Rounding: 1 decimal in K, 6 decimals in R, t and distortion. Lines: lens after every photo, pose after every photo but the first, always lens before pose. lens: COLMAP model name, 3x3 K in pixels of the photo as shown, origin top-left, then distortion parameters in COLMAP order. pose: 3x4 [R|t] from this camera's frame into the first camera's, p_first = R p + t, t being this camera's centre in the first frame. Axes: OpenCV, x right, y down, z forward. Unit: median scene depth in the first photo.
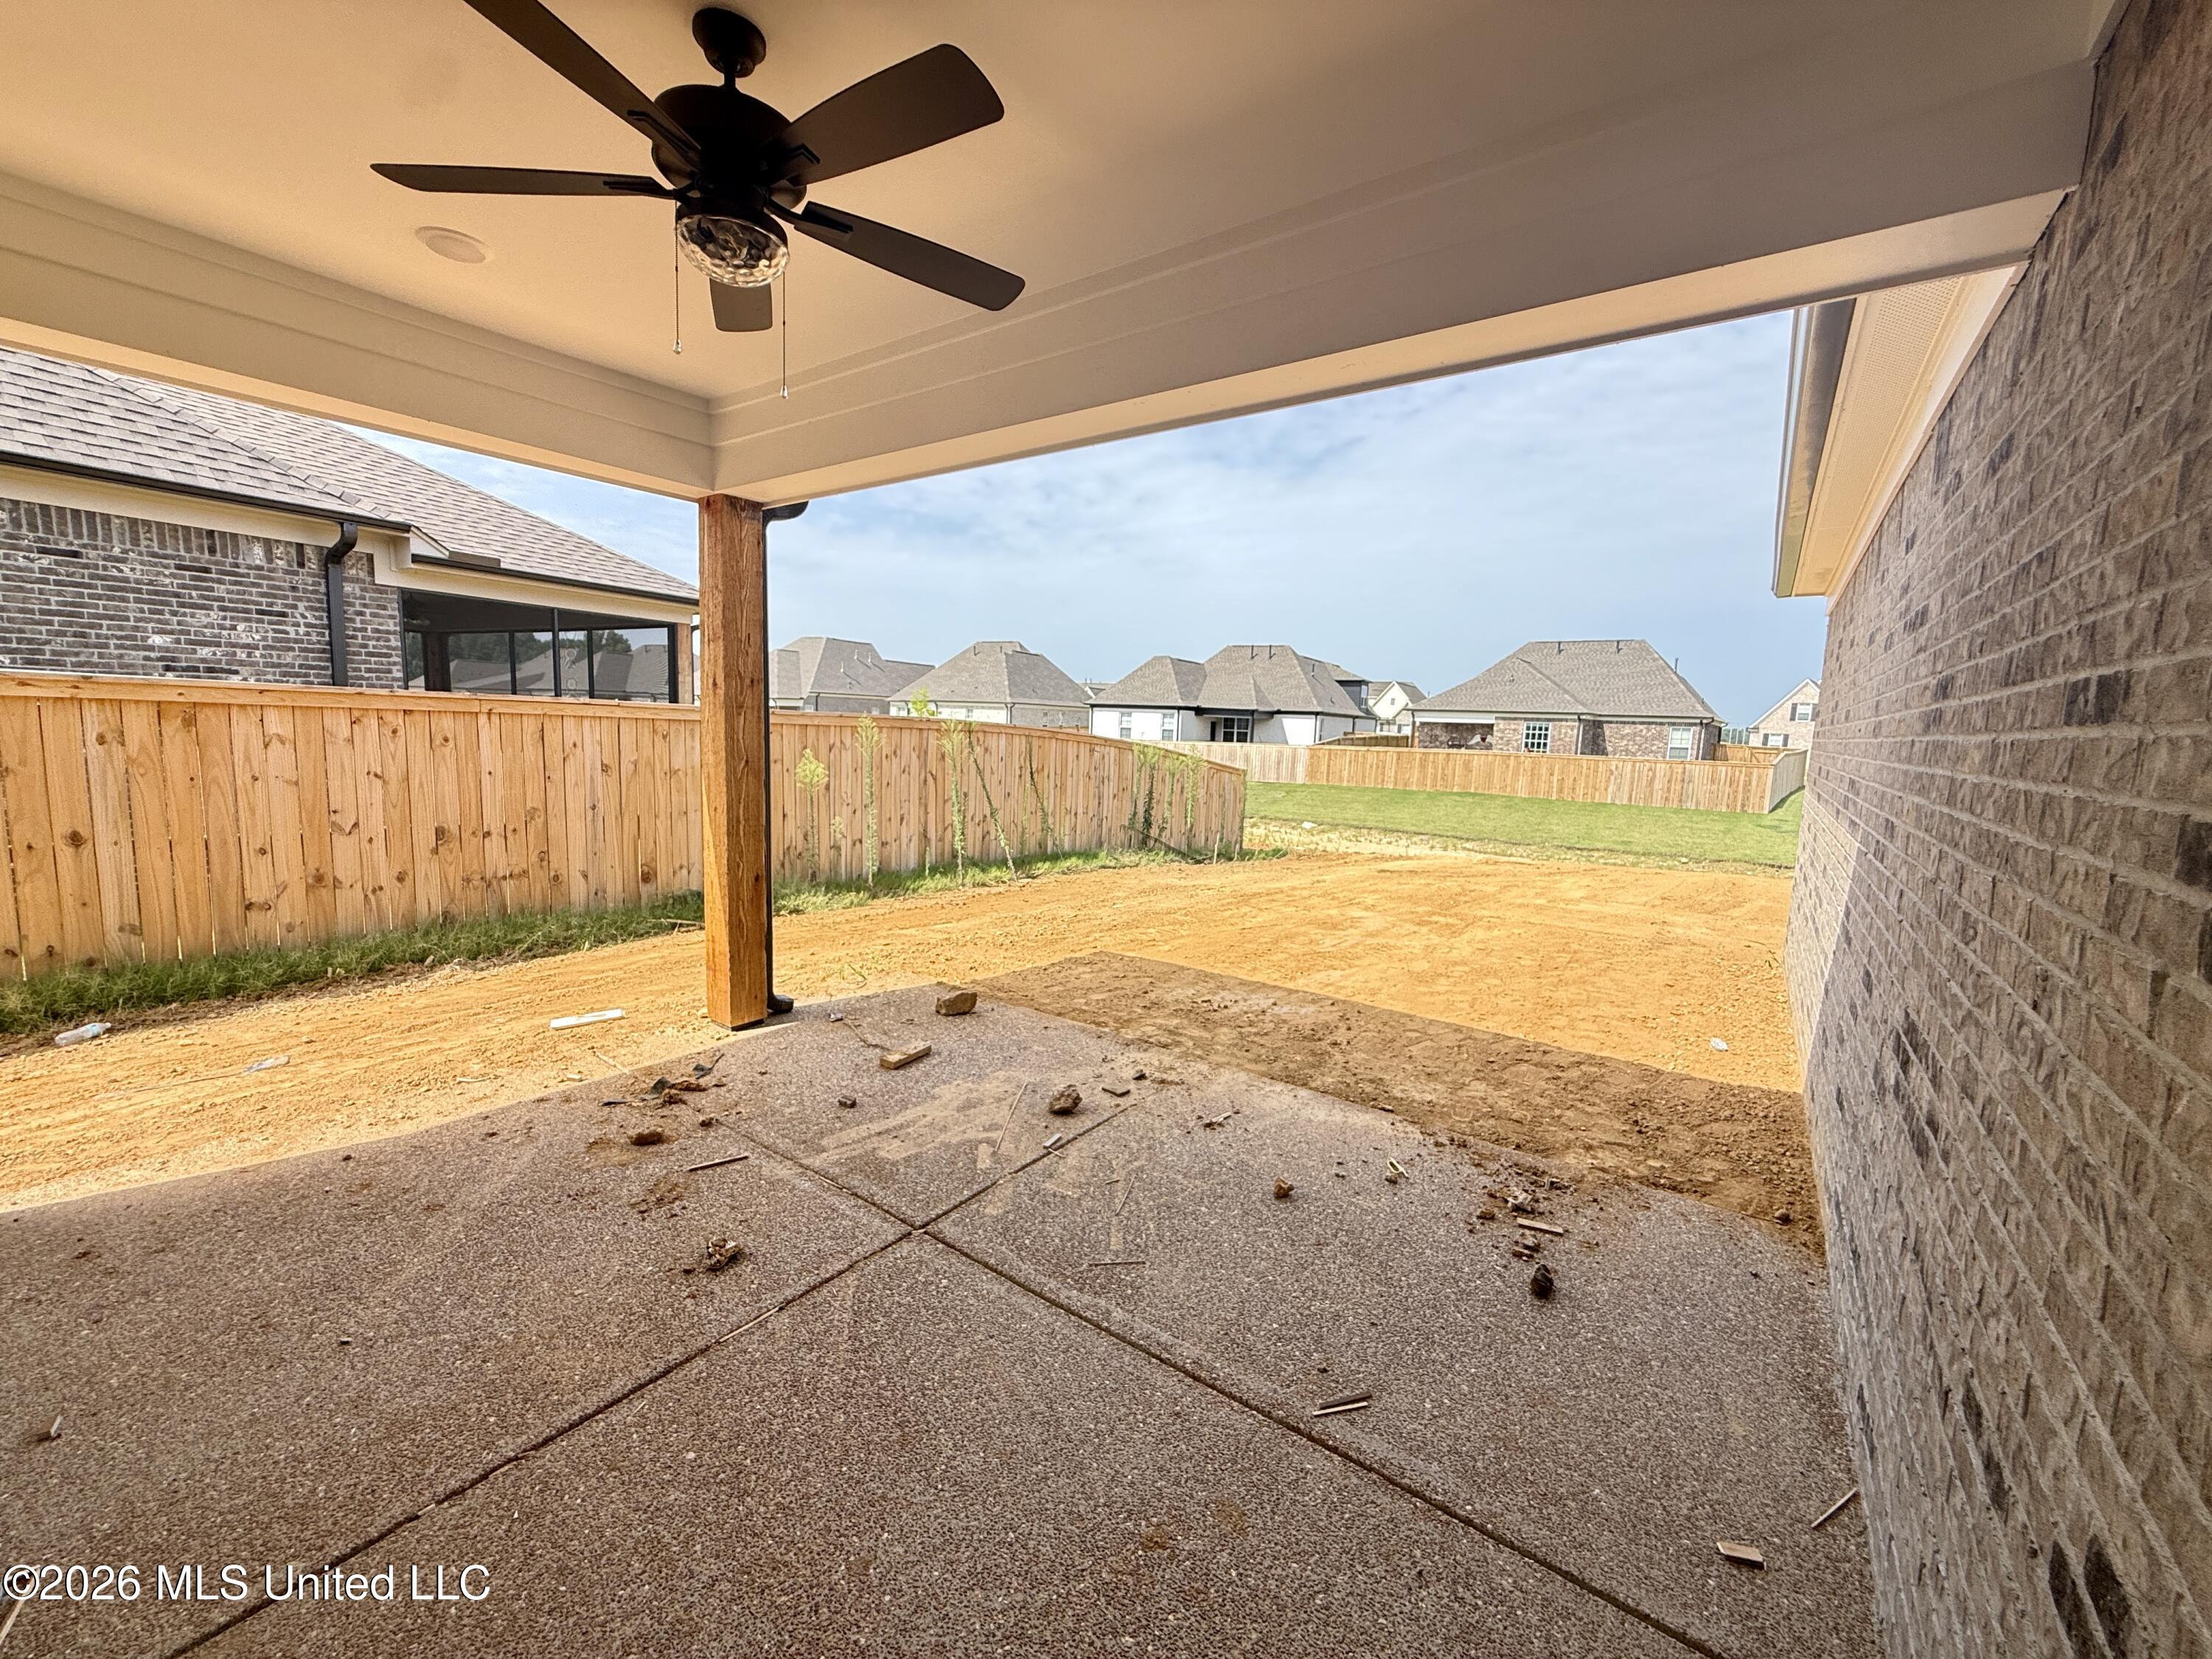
lens RADIAL K [[885.7, 0, 1102.0], [0, 885.7, 828.2], [0, 0, 1]] dist [0.001000, 0.000421]
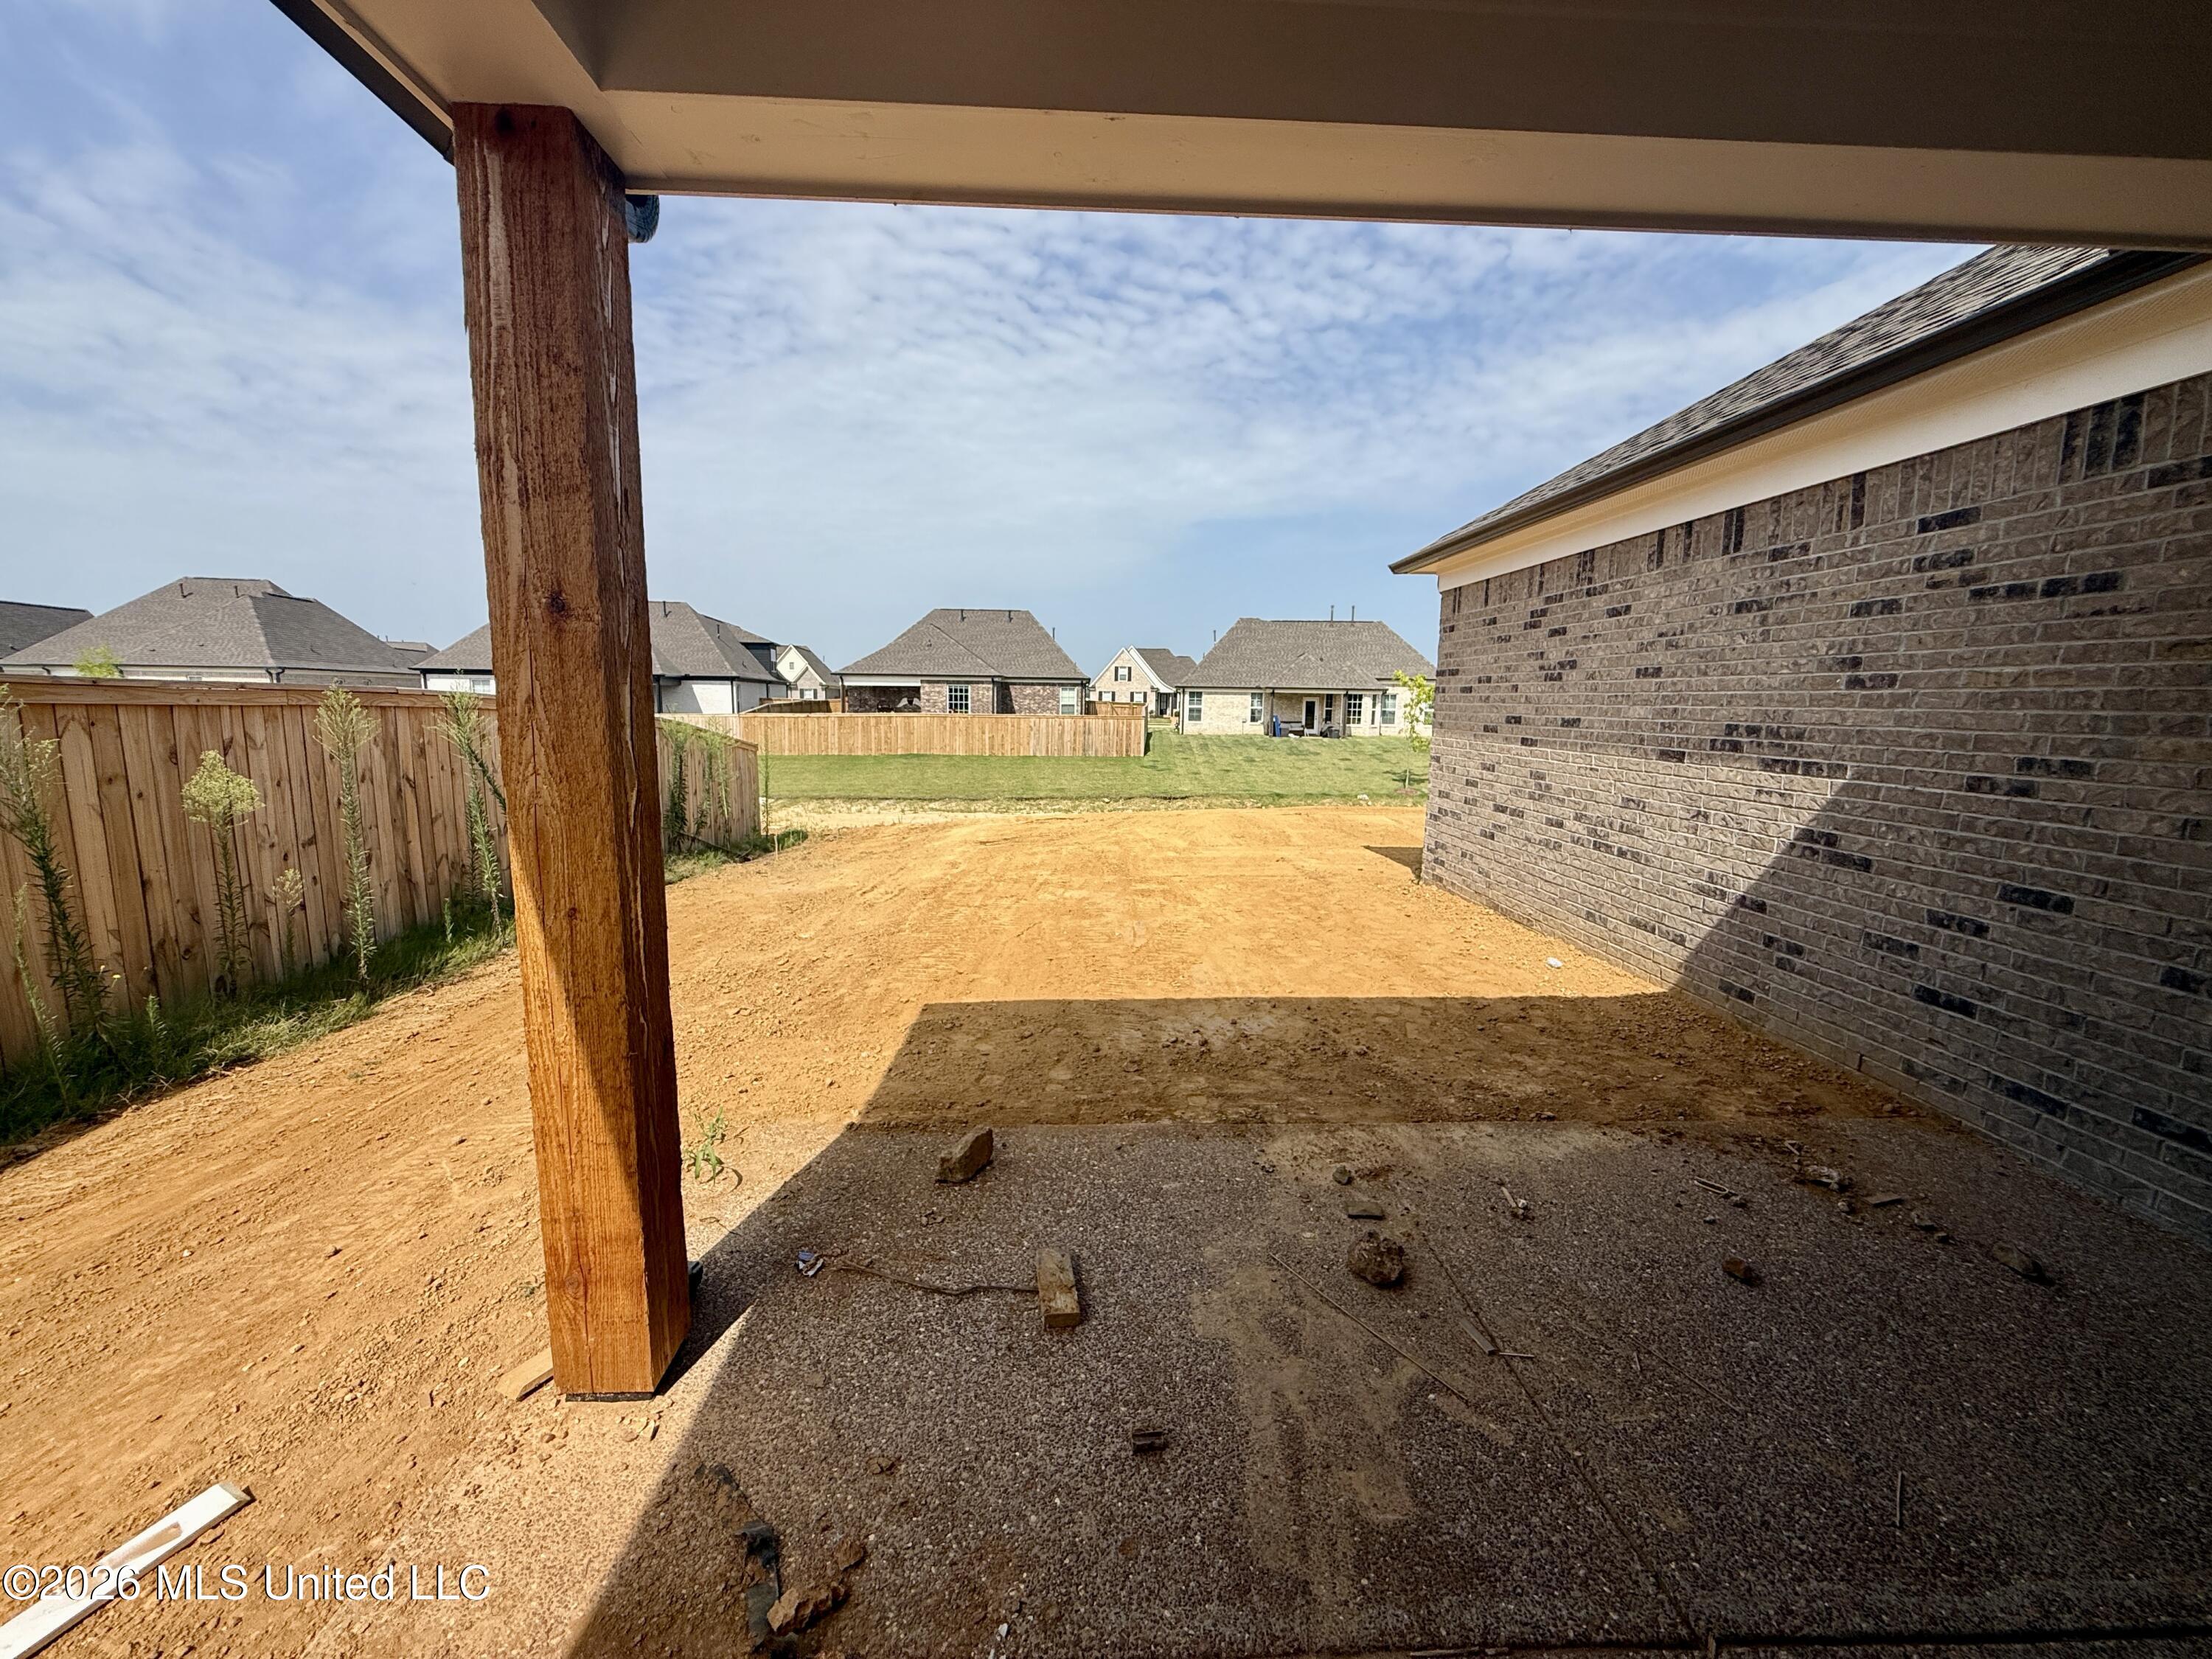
lens RADIAL K [[885.7, 0, 1102.0], [0, 885.7, 828.2], [0, 0, 1]] dist [0.001000, 0.000421]
pose [[0.781080, -0.113997, 0.613937, -0.353148], [0.089965, 0.993481, 0.070014, -0.048269], [-0.617916, 0.000546, 0.786244, 0.373807]]
